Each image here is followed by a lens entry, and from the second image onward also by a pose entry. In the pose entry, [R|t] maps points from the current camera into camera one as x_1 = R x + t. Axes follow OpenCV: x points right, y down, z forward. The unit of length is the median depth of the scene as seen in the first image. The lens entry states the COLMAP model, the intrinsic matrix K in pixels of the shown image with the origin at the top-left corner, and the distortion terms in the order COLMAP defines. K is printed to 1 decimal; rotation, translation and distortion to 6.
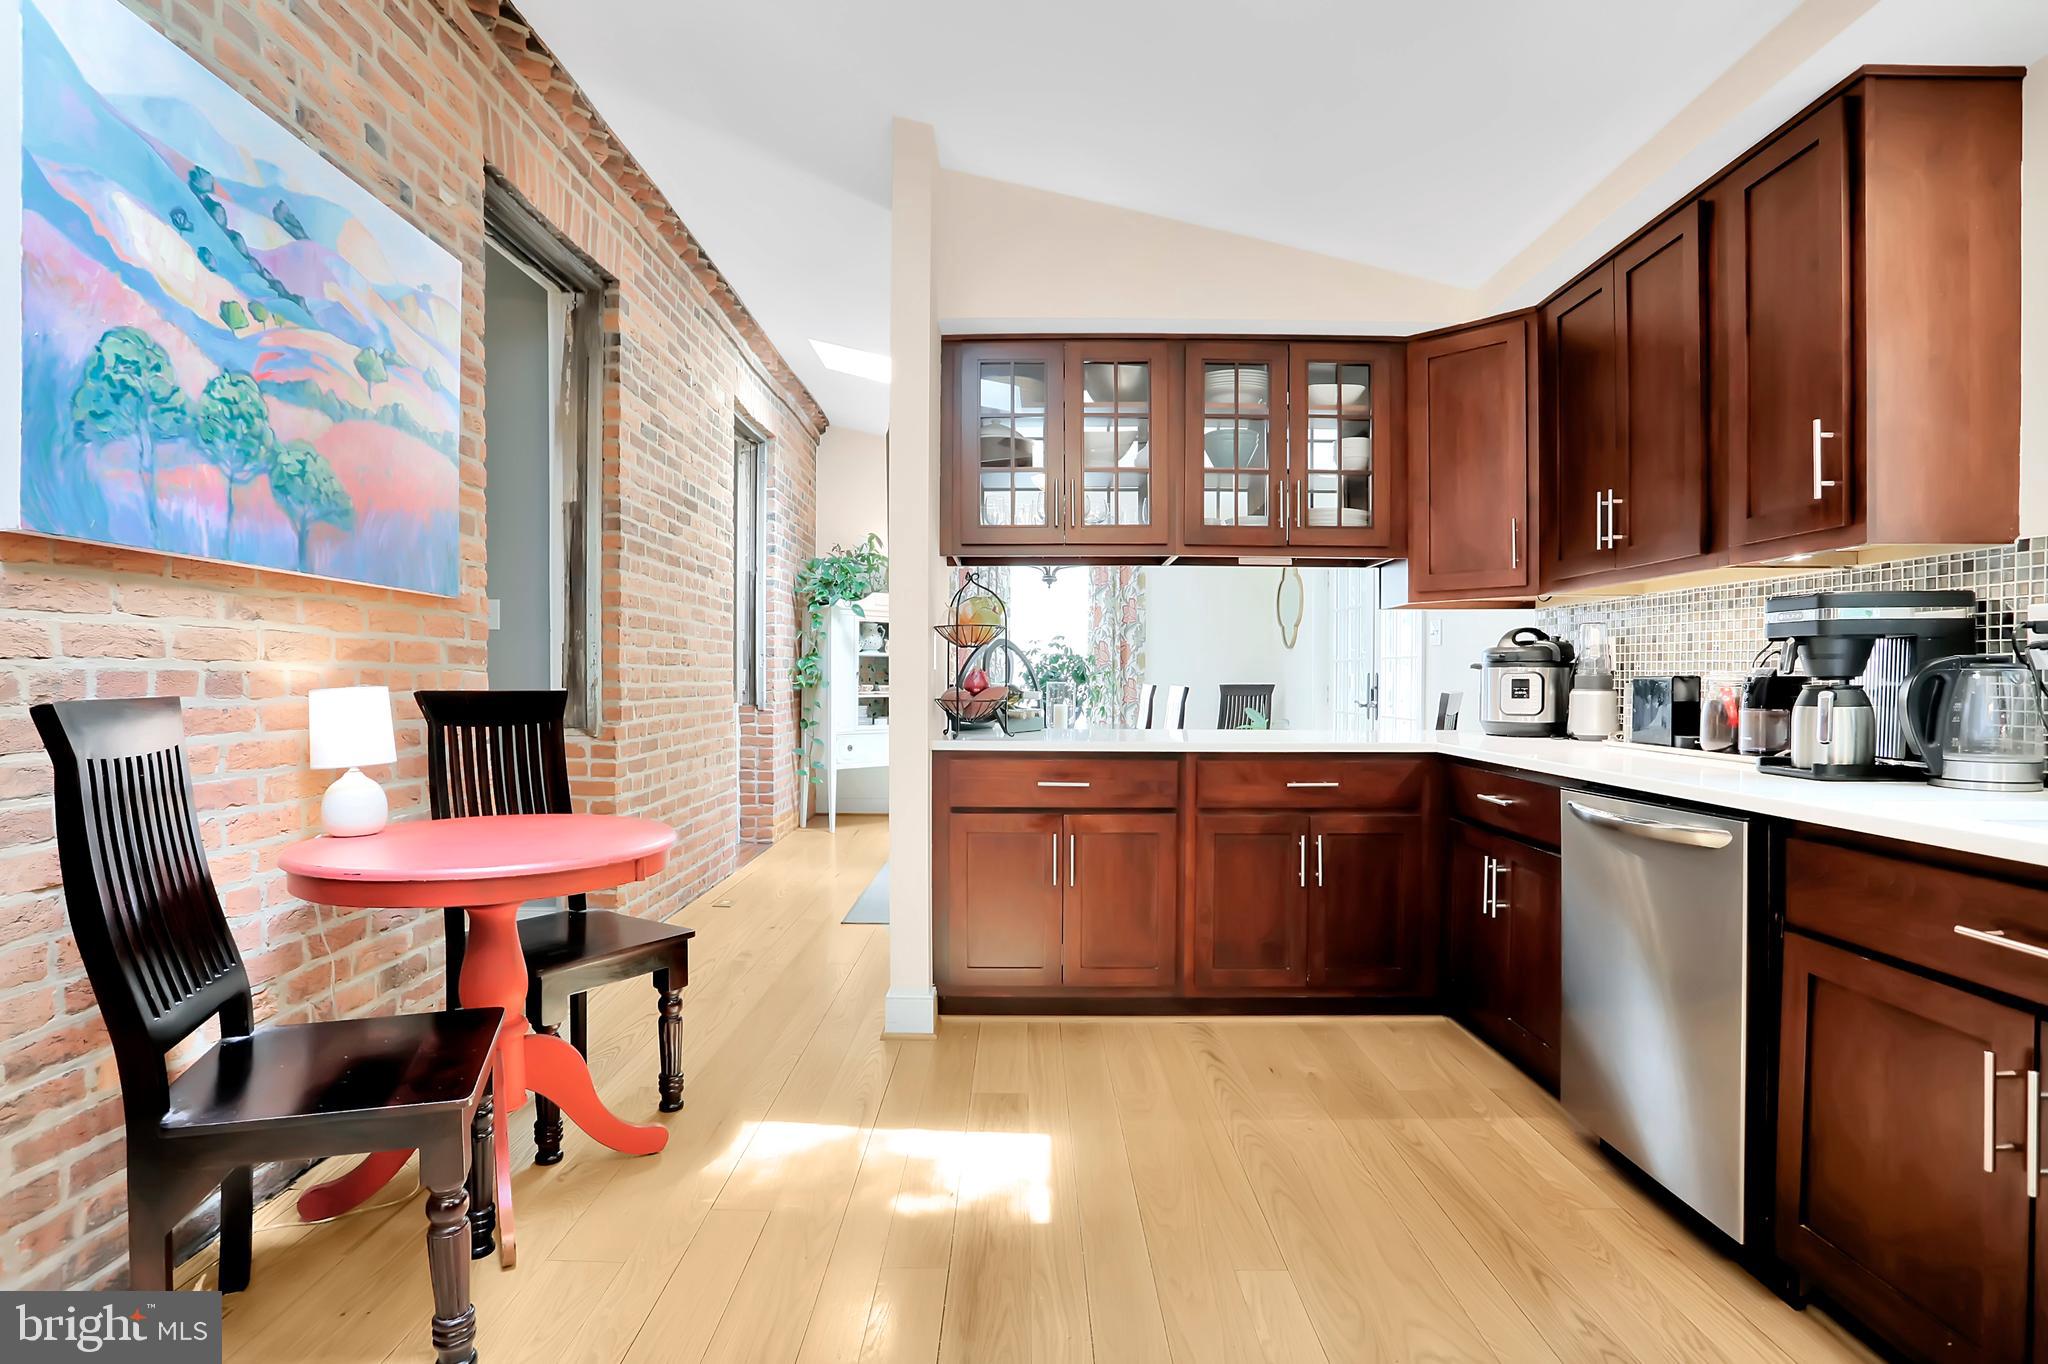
lens RADIAL K [[1004.1, 0, 1024.0], [0, 1004.1, 682.0], [0, 0, 1]] dist [-0.067046, 0.030114]
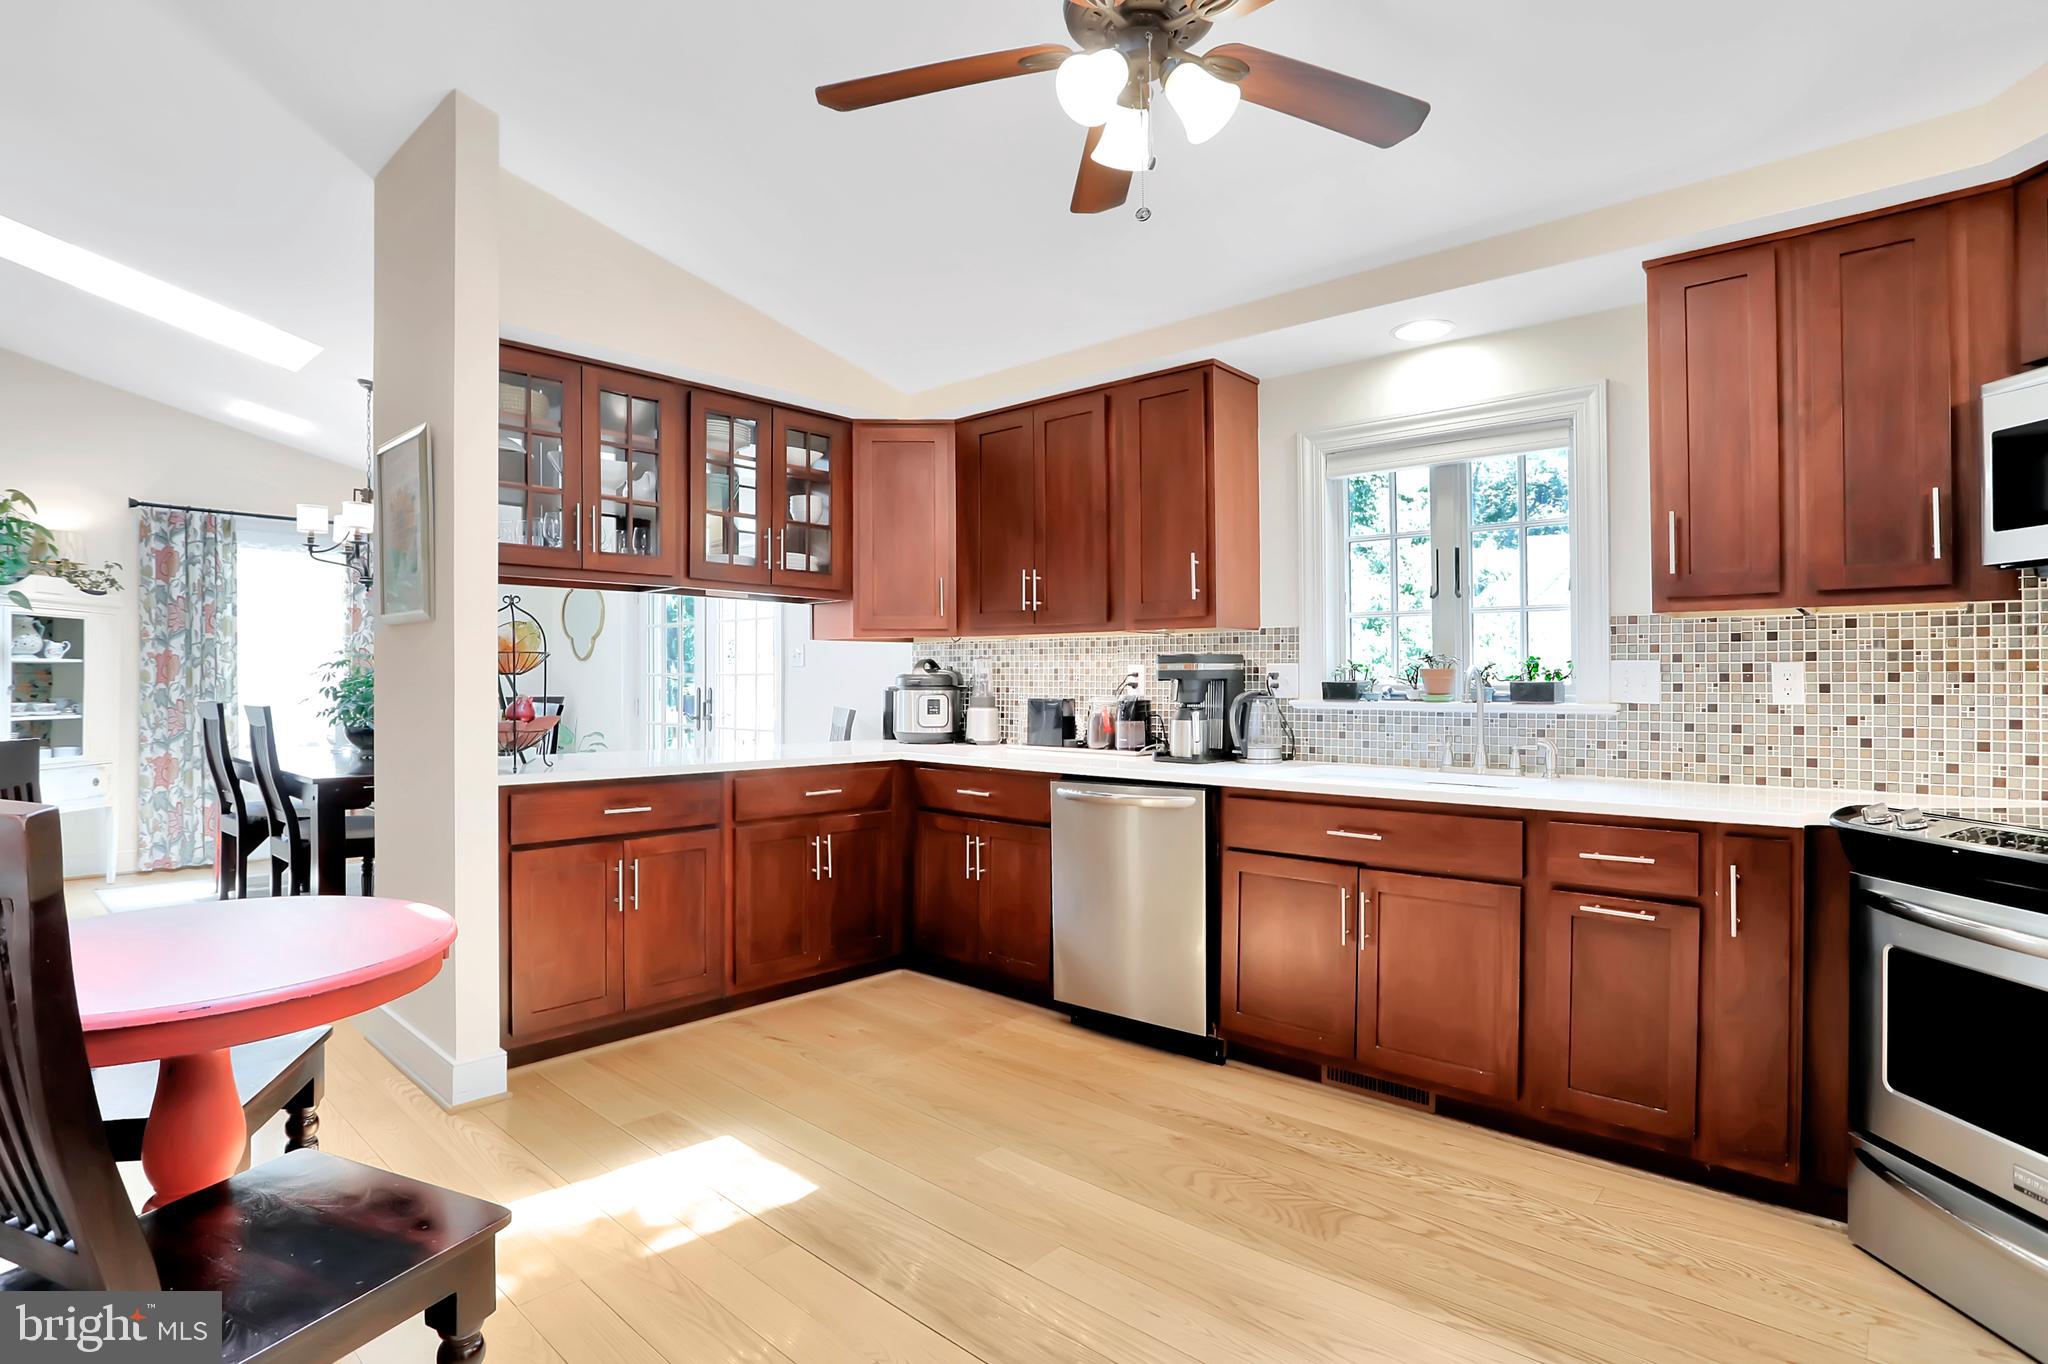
lens RADIAL K [[1010.6, 0, 1032.1], [0, 1010.6, 649.8], [0, 0, 1]] dist [-0.086520, 0.031797]
pose [[0.669626, 0.023337, 0.742332, -0.643753], [0.002641, 0.999425, -0.033802, -0.037304], [-0.742694, 0.024595, 0.669179, 0.023555]]
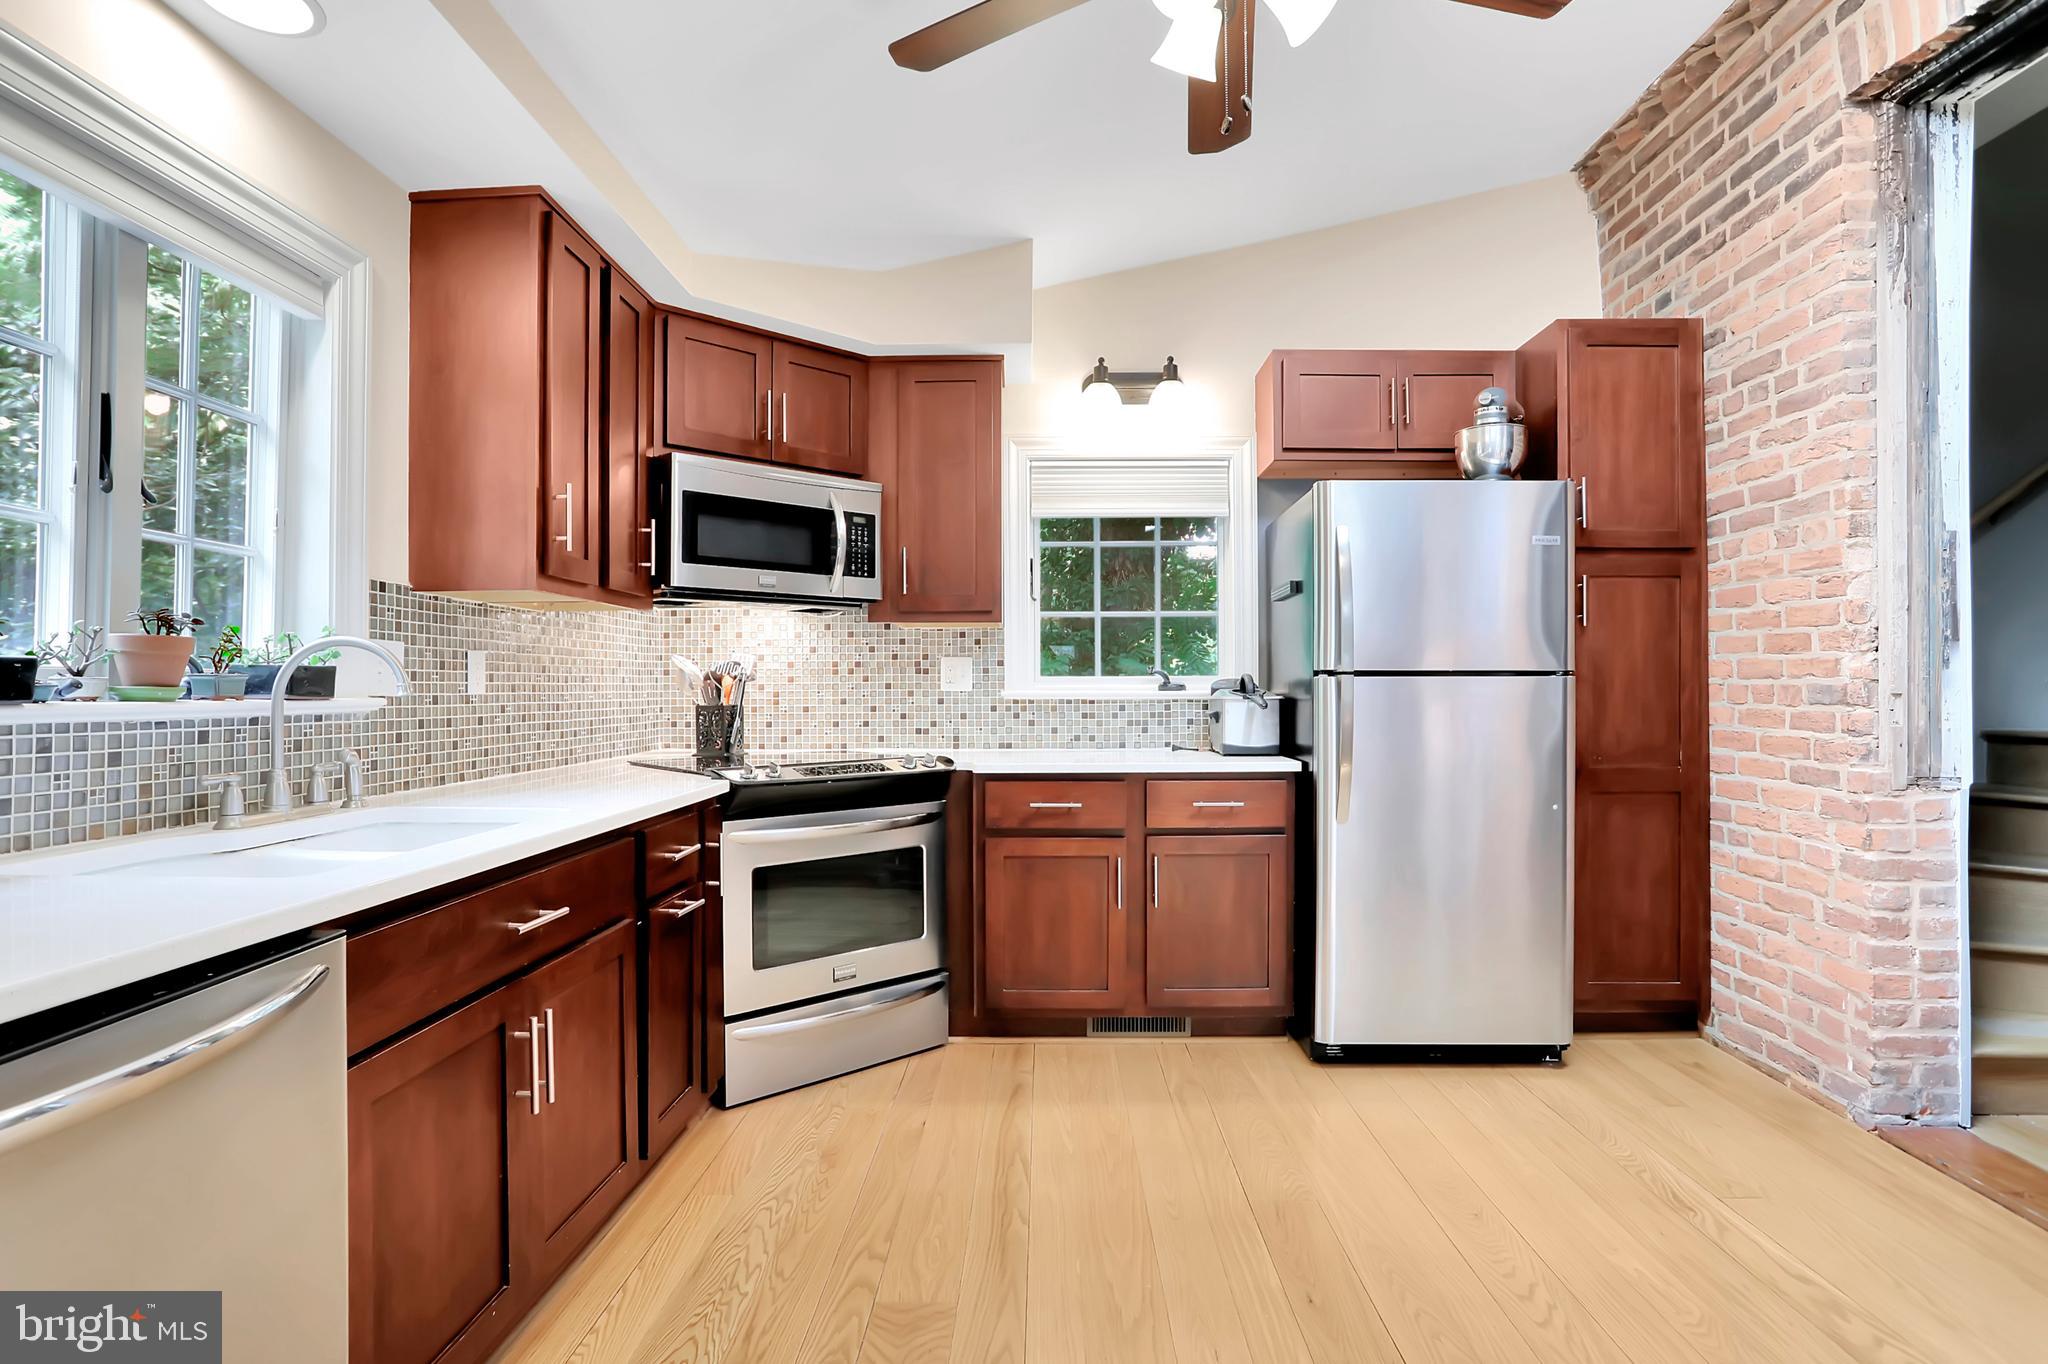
lens RADIAL K [[1027.0, 0, 1024.0], [0, 1027.0, 682.0], [0, 0, 1]] dist [-0.069383, 0.033706]
pose [[-0.999027, 0.002293, 0.044034, 0.163628], [0.002324, 0.999997, 0.000646, -0.022080], [-0.044033, 0.000747, -0.999030, 1.296205]]
